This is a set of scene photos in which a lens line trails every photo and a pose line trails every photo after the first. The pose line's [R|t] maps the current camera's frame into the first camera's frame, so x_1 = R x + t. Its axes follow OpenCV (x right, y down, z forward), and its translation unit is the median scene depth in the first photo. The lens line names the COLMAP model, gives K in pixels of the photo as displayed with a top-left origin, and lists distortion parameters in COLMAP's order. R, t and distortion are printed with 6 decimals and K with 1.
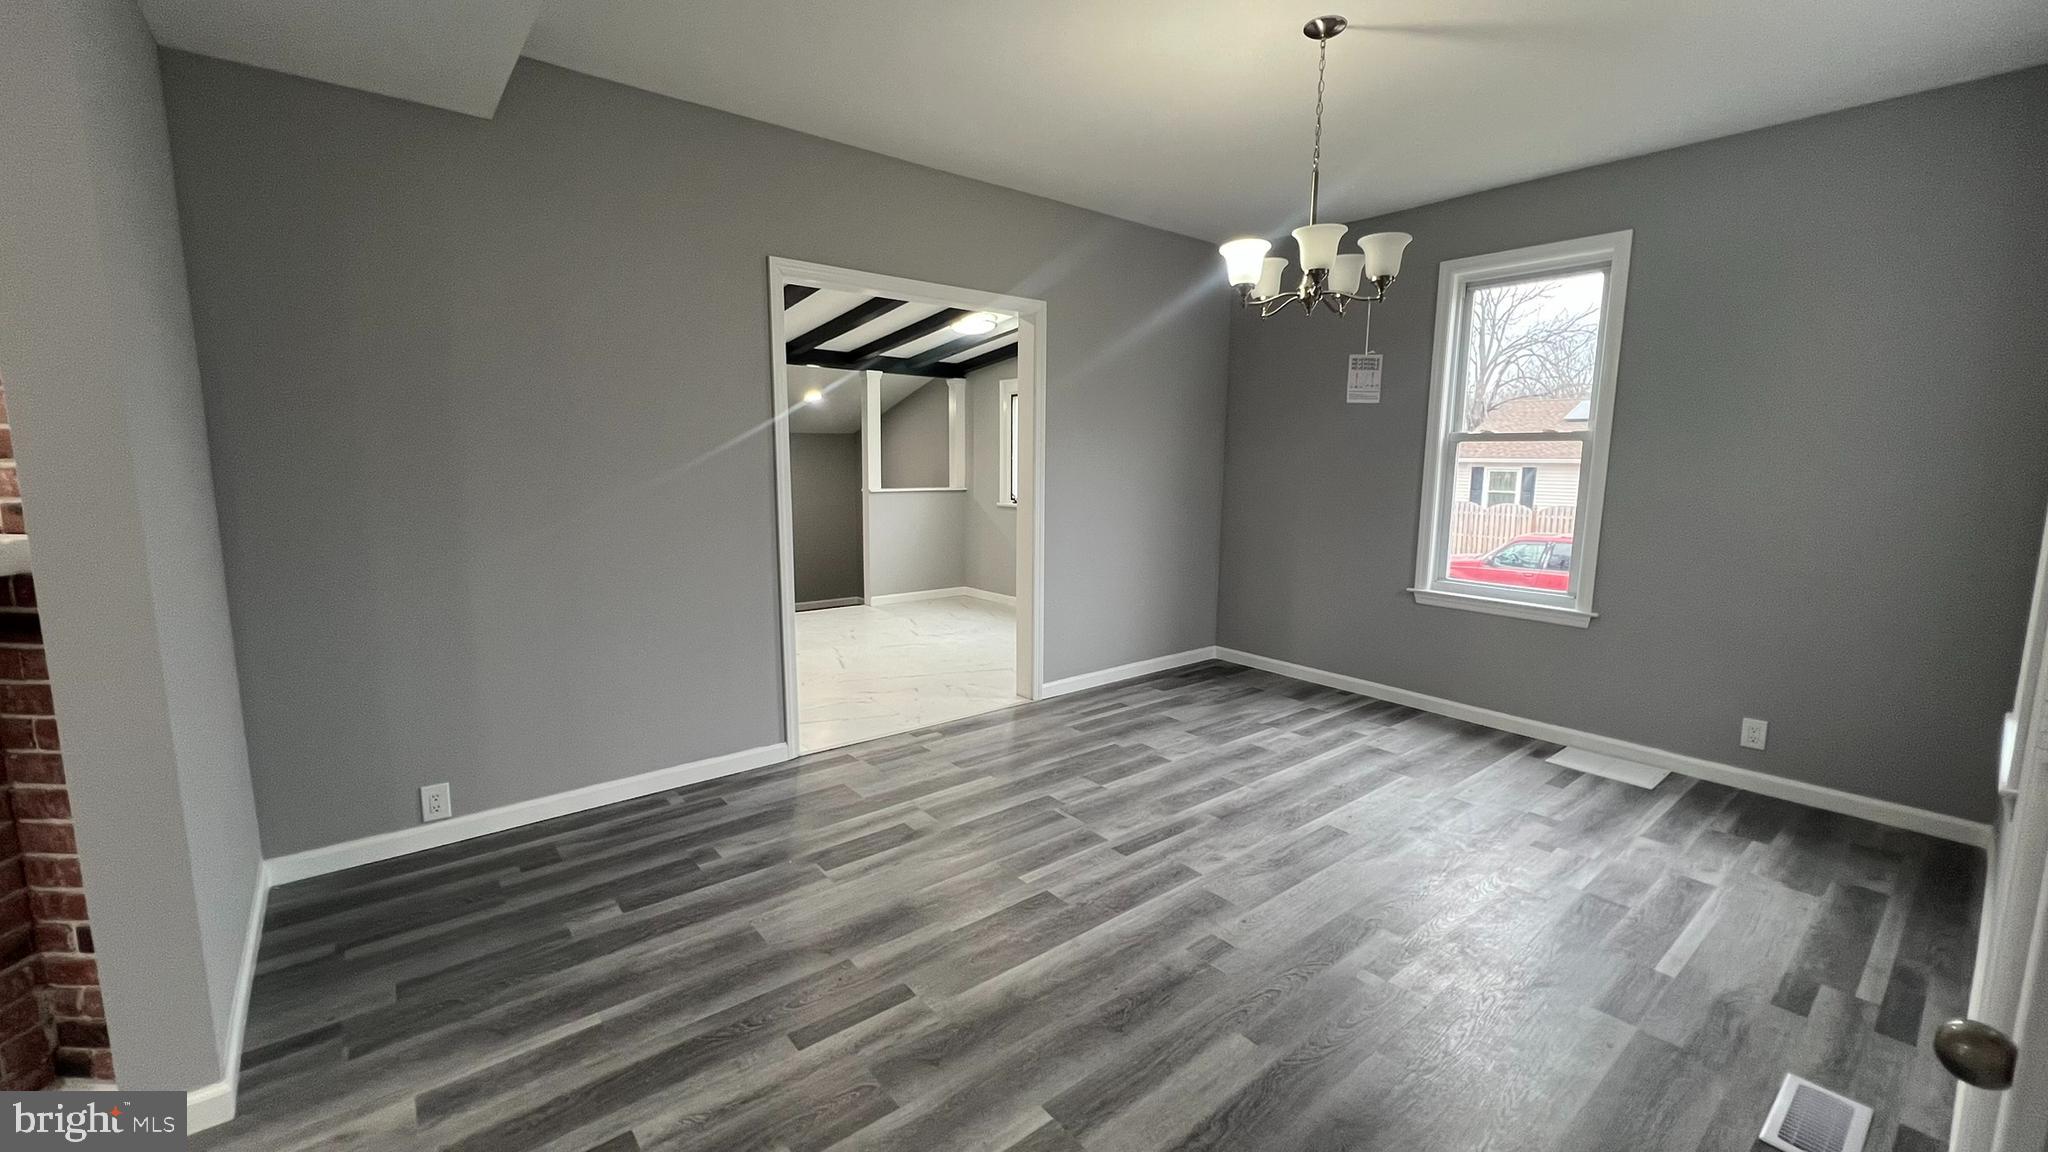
lens RADIAL K [[819.6, 0, 1029.1], [0, 819.6, 584.8], [0, 0, 1]] dist [0.003522, 0.000539]
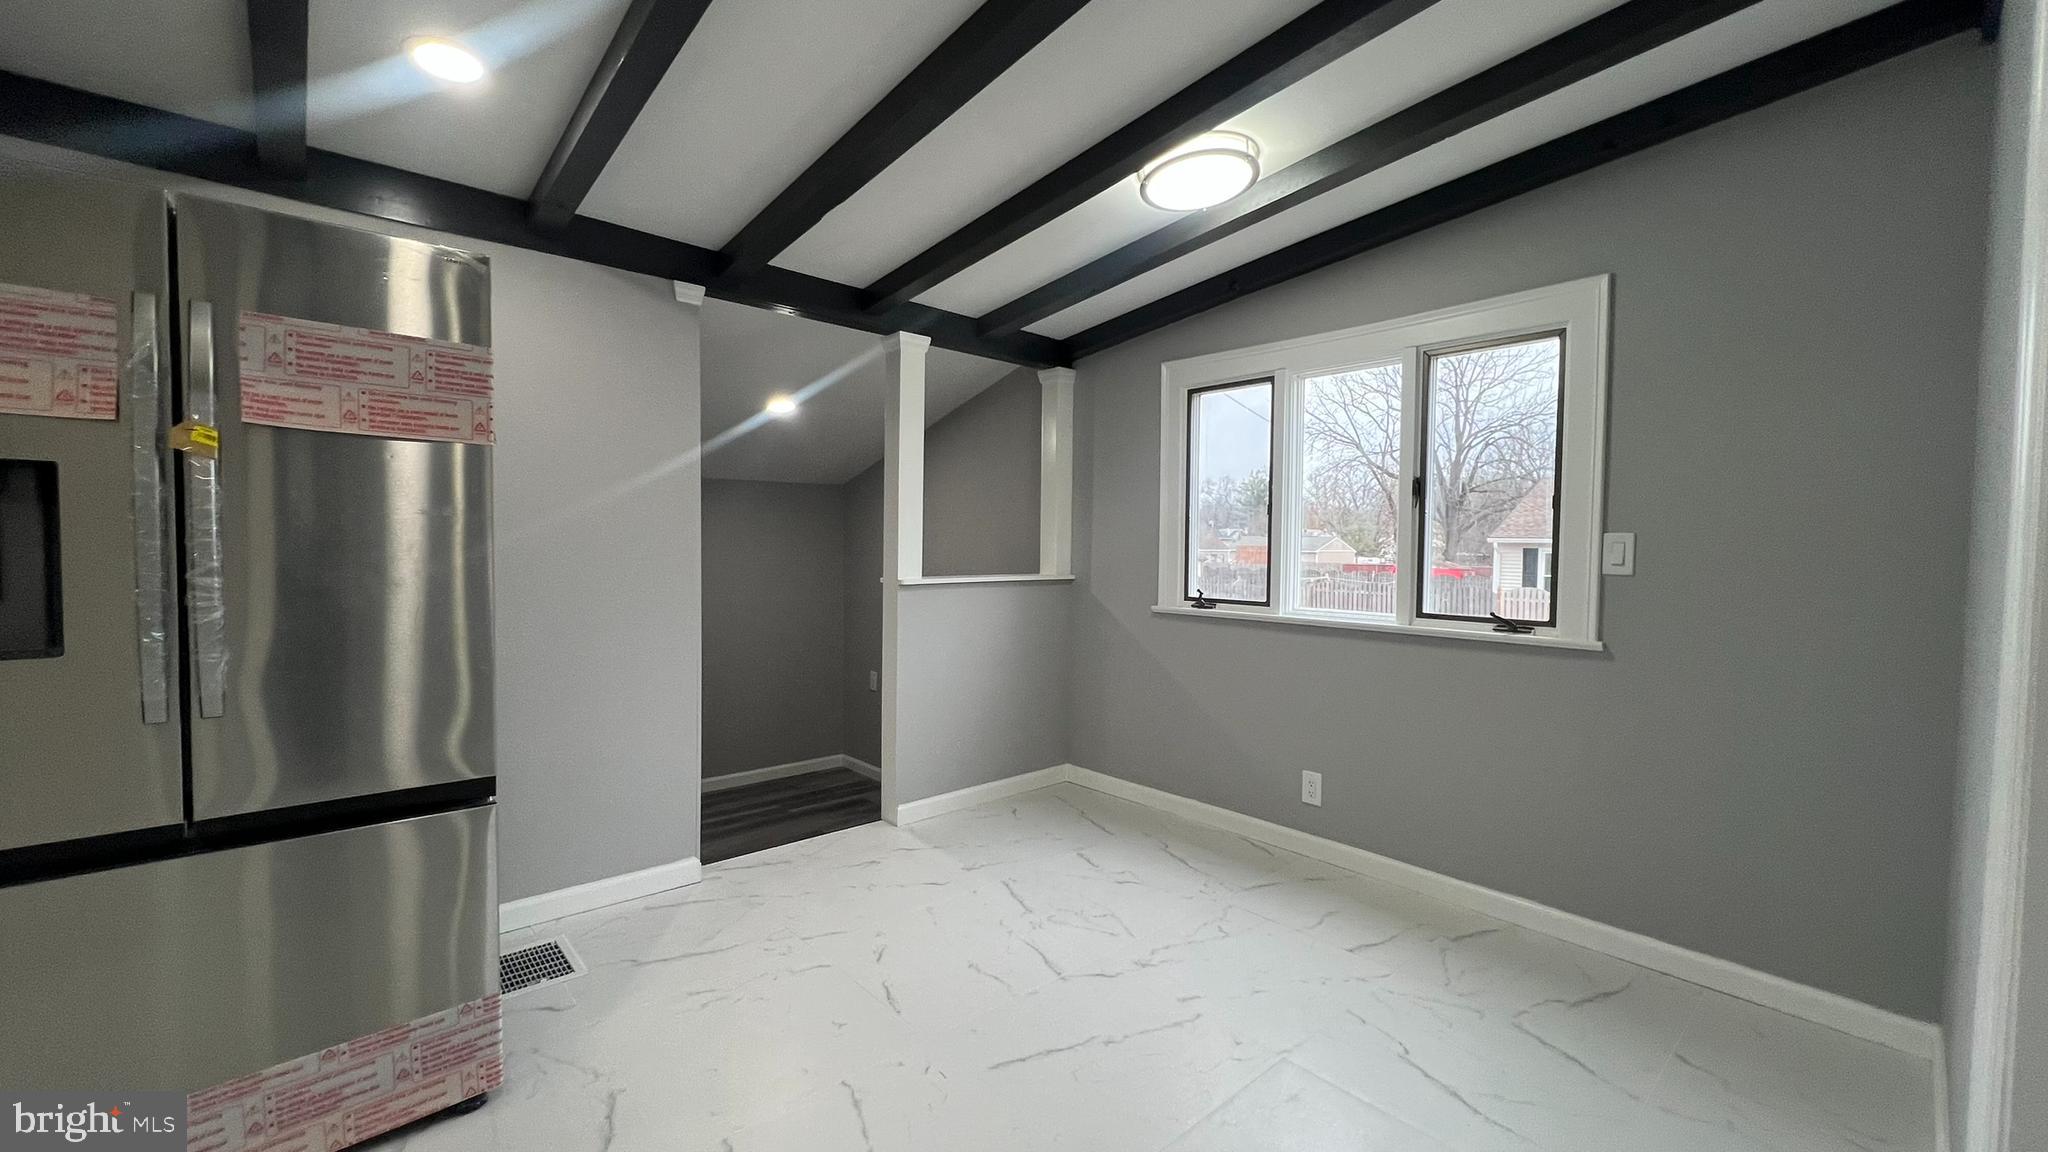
lens RADIAL K [[819.6, 0, 1031.2], [0, 819.6, 572.5], [0, 0, 1]] dist [0.003522, 0.000539]
pose [[0.998512, -0.000099, 0.054526, -0.248140], [0.006303, 0.993505, -0.113616, -0.112739], [-0.054161, 0.113790, 0.992027, 0.895113]]
